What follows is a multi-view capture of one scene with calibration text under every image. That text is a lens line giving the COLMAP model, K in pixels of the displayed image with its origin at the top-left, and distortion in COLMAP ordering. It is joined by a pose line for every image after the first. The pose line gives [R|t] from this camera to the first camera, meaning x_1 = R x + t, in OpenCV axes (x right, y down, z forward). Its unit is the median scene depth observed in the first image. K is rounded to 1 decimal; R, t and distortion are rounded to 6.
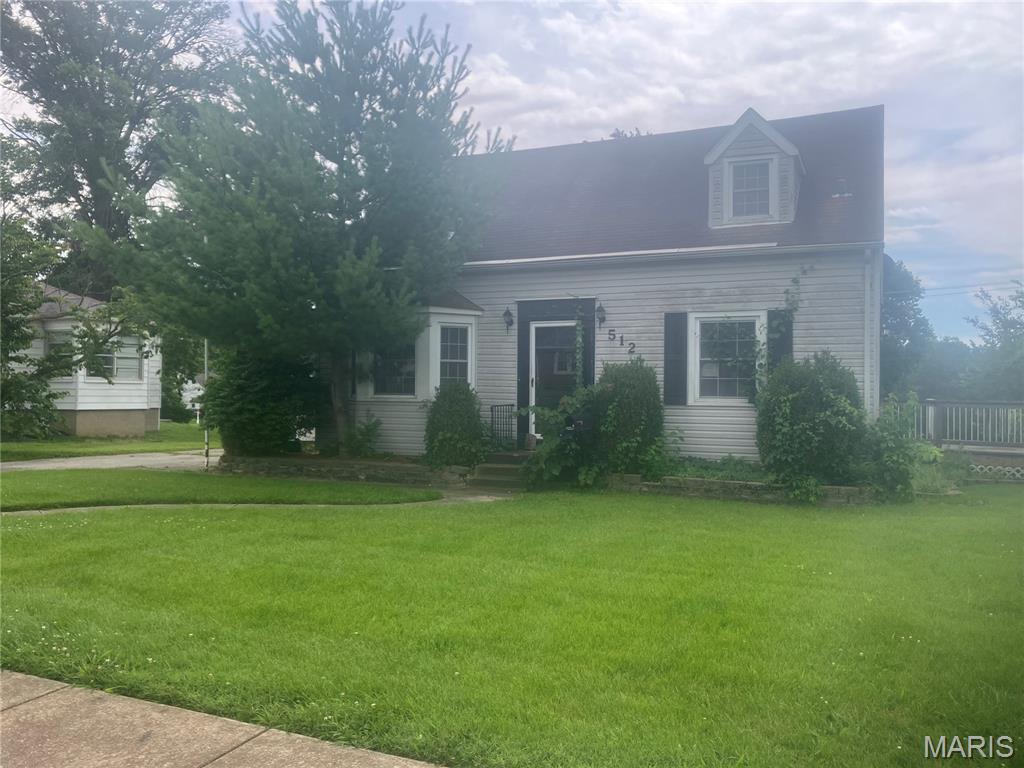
lens RADIAL K [[840.5, 0, 512.0], [0, 840.5, 384.0], [0, 0, 1]] dist [0.051323, -0.058700]
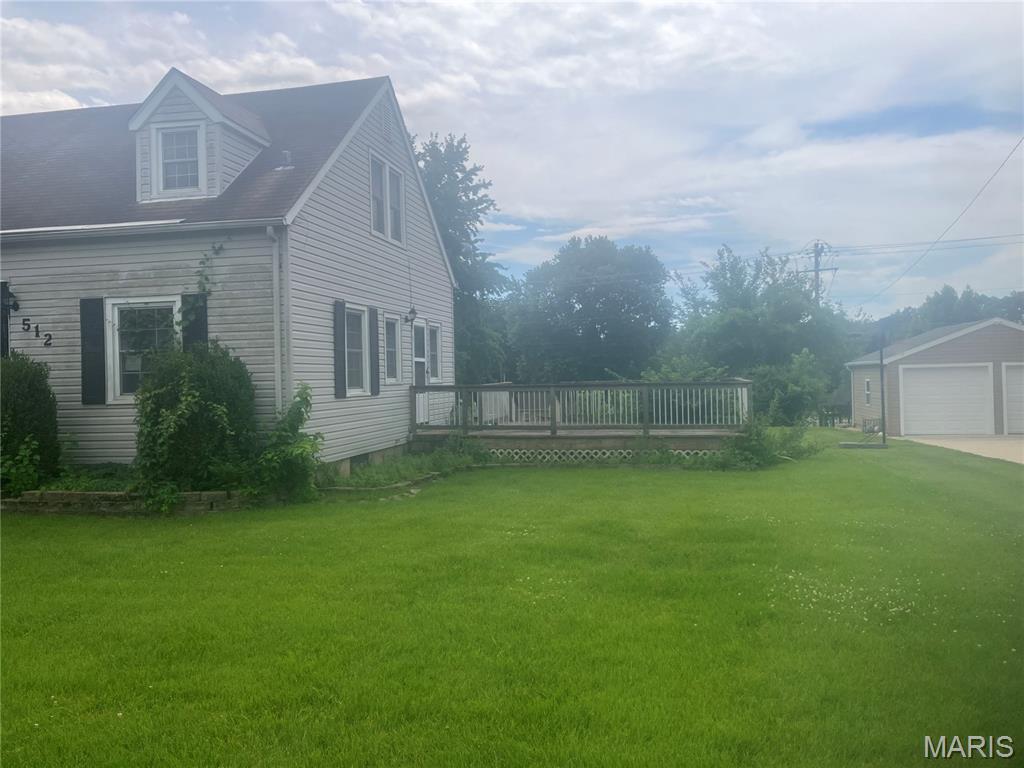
lens RADIAL K [[821.4, 0, 512.0], [0, 821.4, 384.0], [0, 0, 1]] dist [0.001421, 0.005231]
pose [[0.979884, -0.034402, 0.196583, 0.442386], [0.030182, 0.999246, 0.024425, -0.003449], [-0.197275, -0.018000, 0.980183, 0.071857]]
